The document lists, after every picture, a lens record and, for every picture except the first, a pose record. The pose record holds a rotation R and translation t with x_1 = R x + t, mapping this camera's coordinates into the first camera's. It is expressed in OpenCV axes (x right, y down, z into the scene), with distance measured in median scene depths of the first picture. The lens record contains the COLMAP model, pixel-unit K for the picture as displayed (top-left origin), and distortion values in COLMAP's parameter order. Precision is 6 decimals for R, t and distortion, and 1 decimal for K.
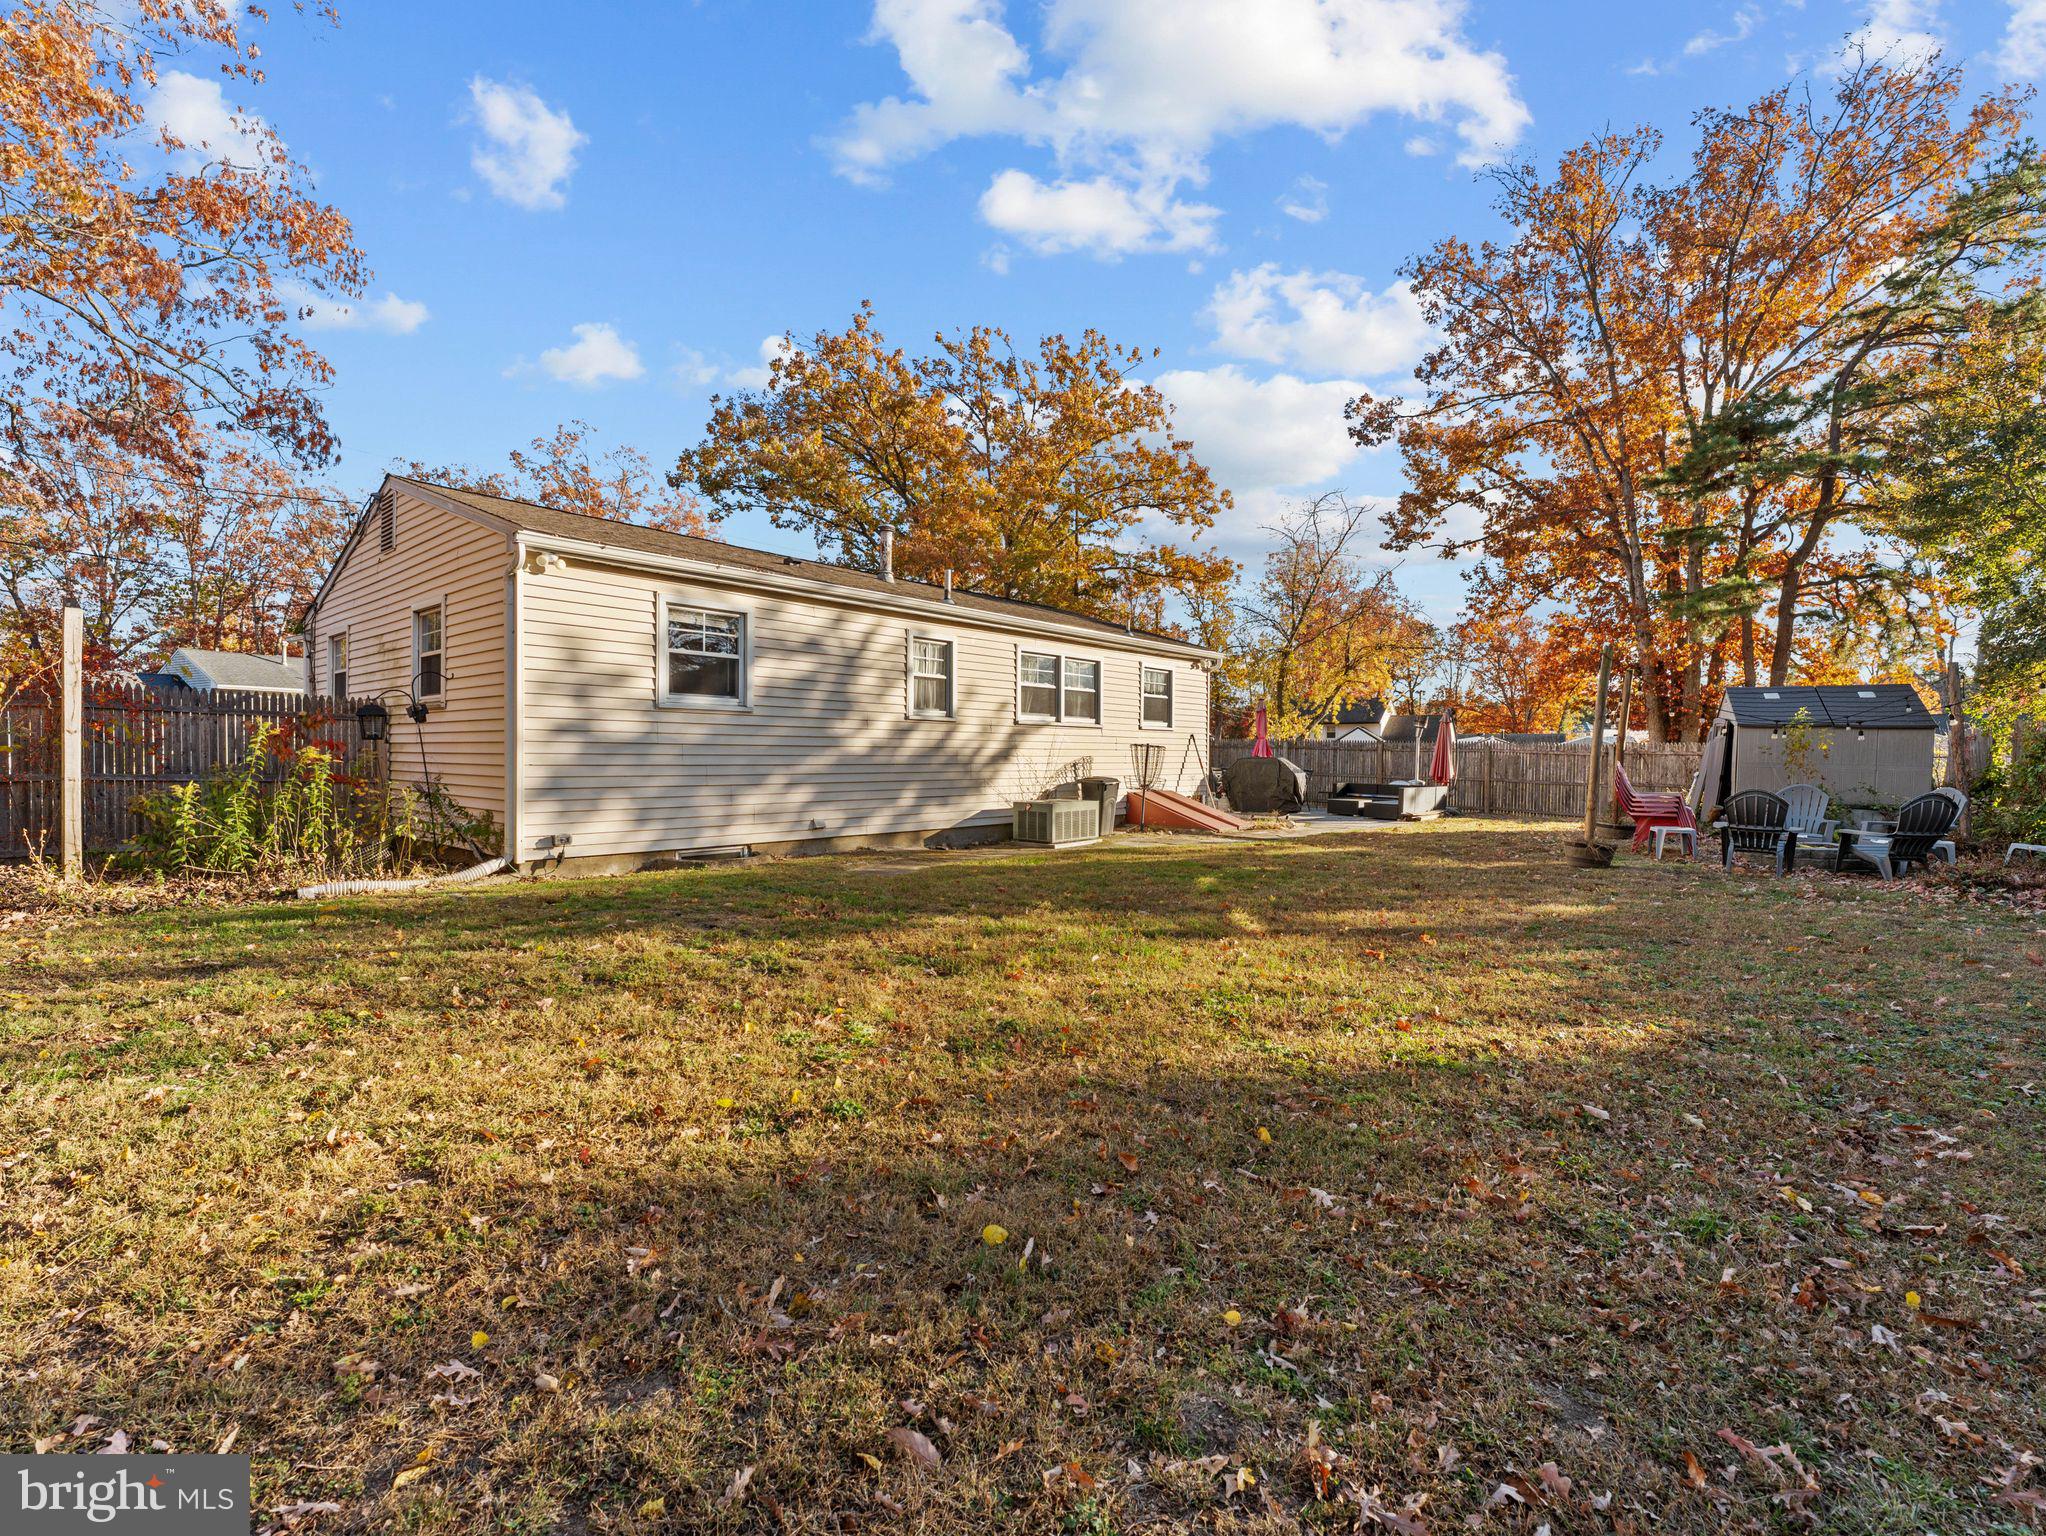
lens RADIAL K [[926.8, 0, 1013.3], [0, 926.8, 756.4], [0, 0, 1]] dist [-0.014575, -0.000547]
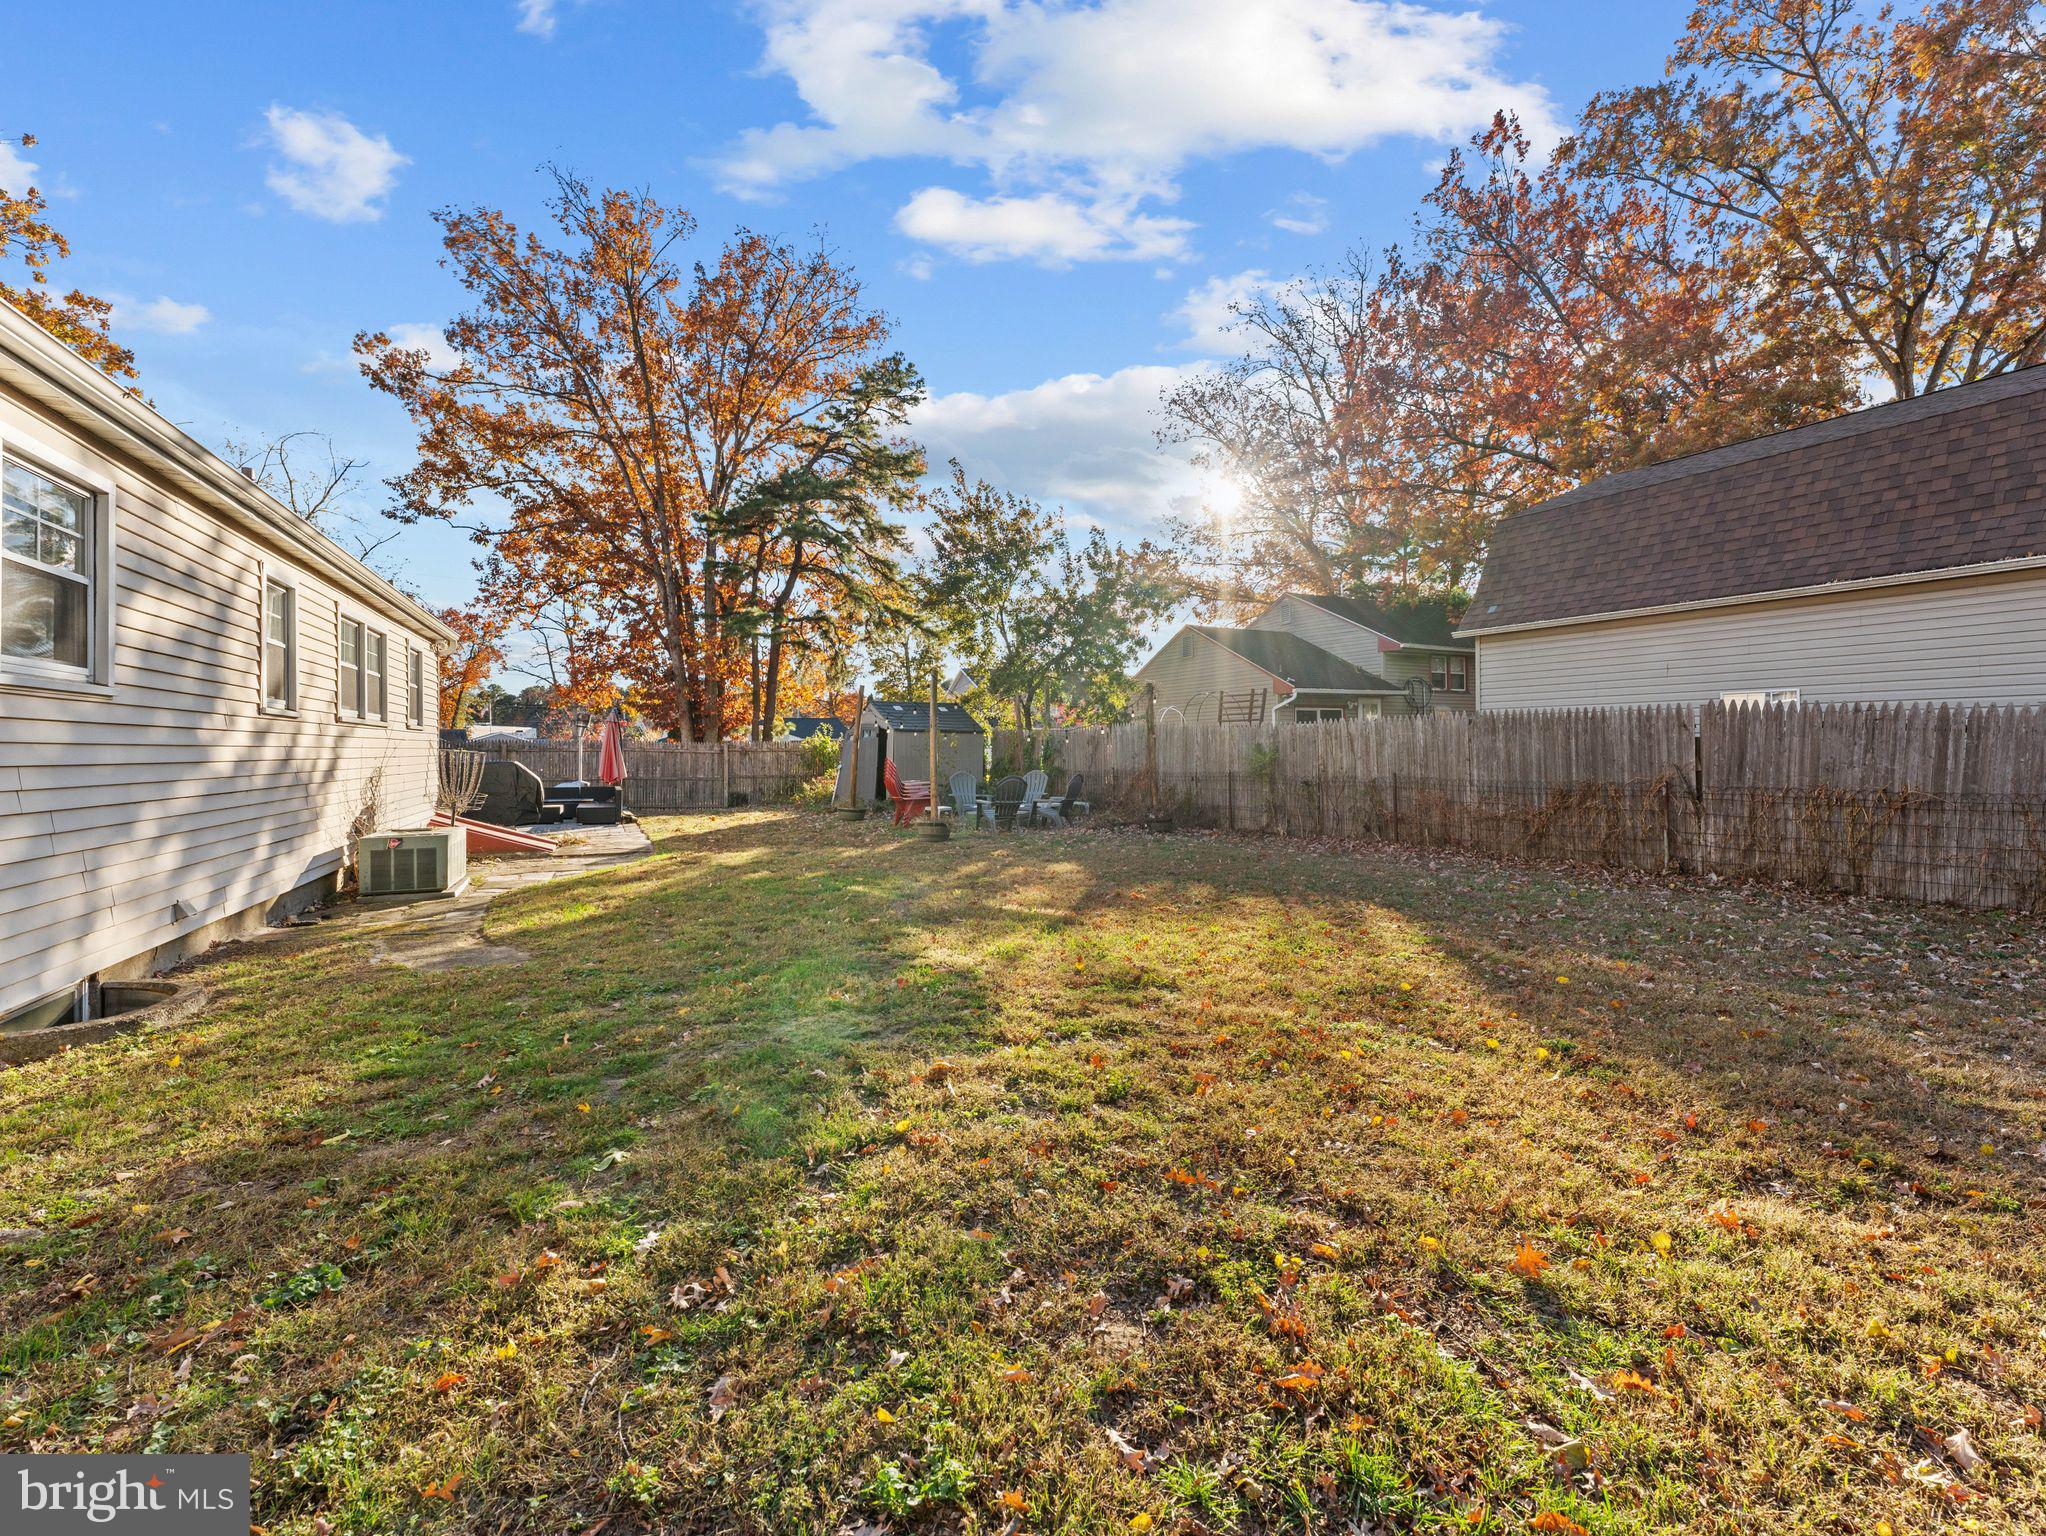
lens RADIAL K [[926.8, 0, 1013.3], [0, 926.8, 756.4], [0, 0, 1]] dist [-0.014575, -0.000547]
pose [[0.396886, -0.021565, 0.917614, -0.187293], [0.014589, 0.999746, 0.017185, -0.006452], [-0.917752, 0.006567, 0.397100, 0.135085]]
